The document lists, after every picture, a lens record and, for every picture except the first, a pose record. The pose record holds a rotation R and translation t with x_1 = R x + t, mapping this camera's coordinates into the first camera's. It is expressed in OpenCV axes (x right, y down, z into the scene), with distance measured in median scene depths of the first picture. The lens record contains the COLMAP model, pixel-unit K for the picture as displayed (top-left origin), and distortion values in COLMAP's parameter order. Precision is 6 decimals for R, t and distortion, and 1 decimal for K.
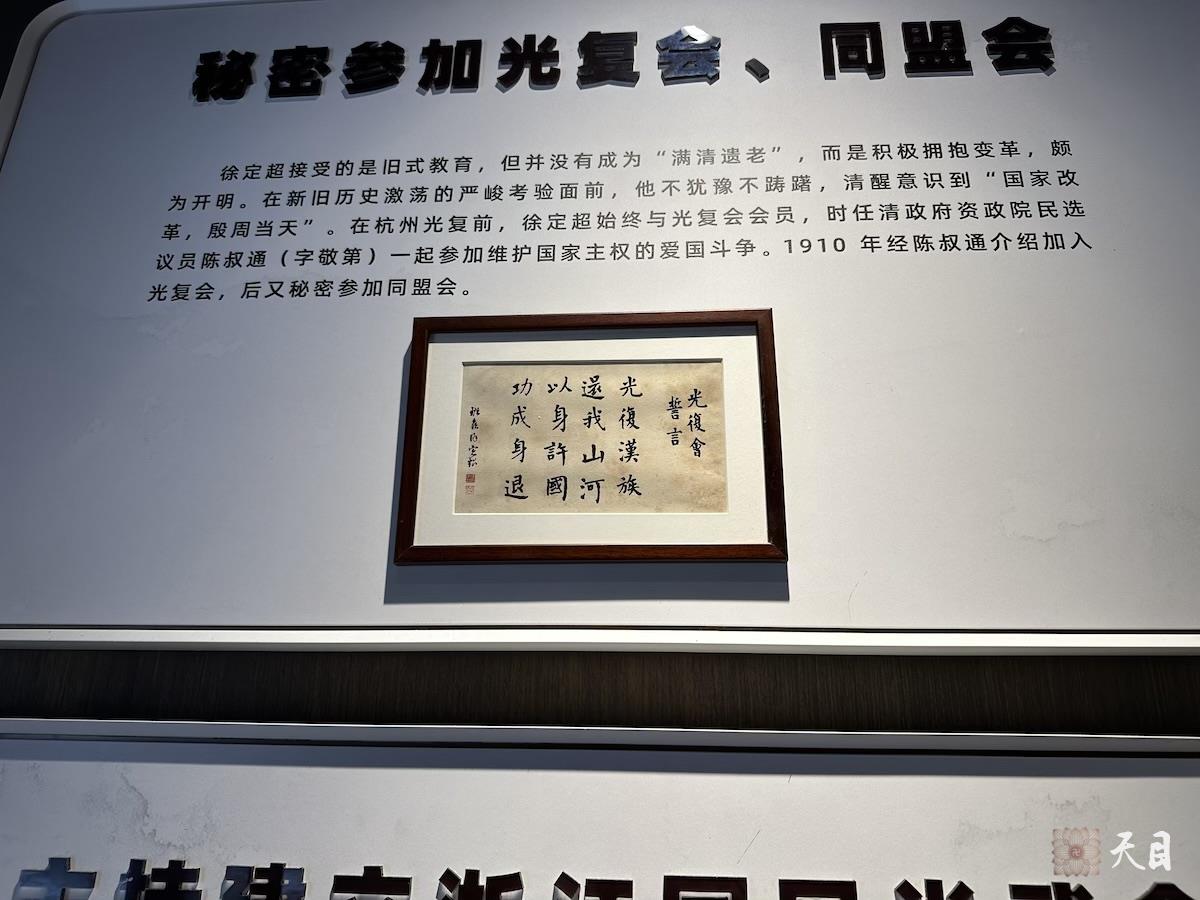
lens RADIAL K [[828.9, 0, 600.0], [0, 828.9, 450.0], [0, 0, 1]] dist [0.095206, -0.156774]
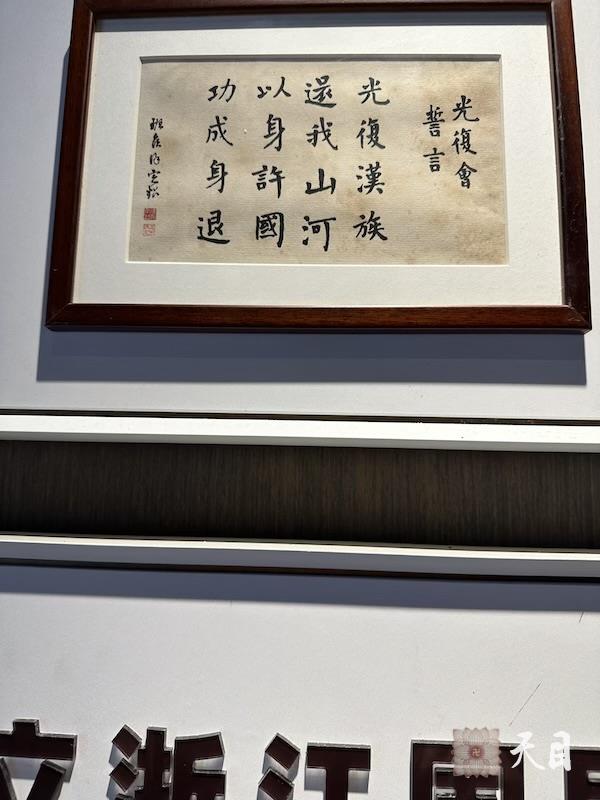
lens RADIAL K [[552.6, 0, 300.0], [0, 552.6, 400.0], [0, 0, 1]] dist [0.095206, -0.156774]
pose [[0.999674, 0.015218, 0.020506, -0.032968], [-0.018821, 0.981820, 0.188877, 0.098681], [-0.017259, -0.189201, 0.981787, 0.488503]]
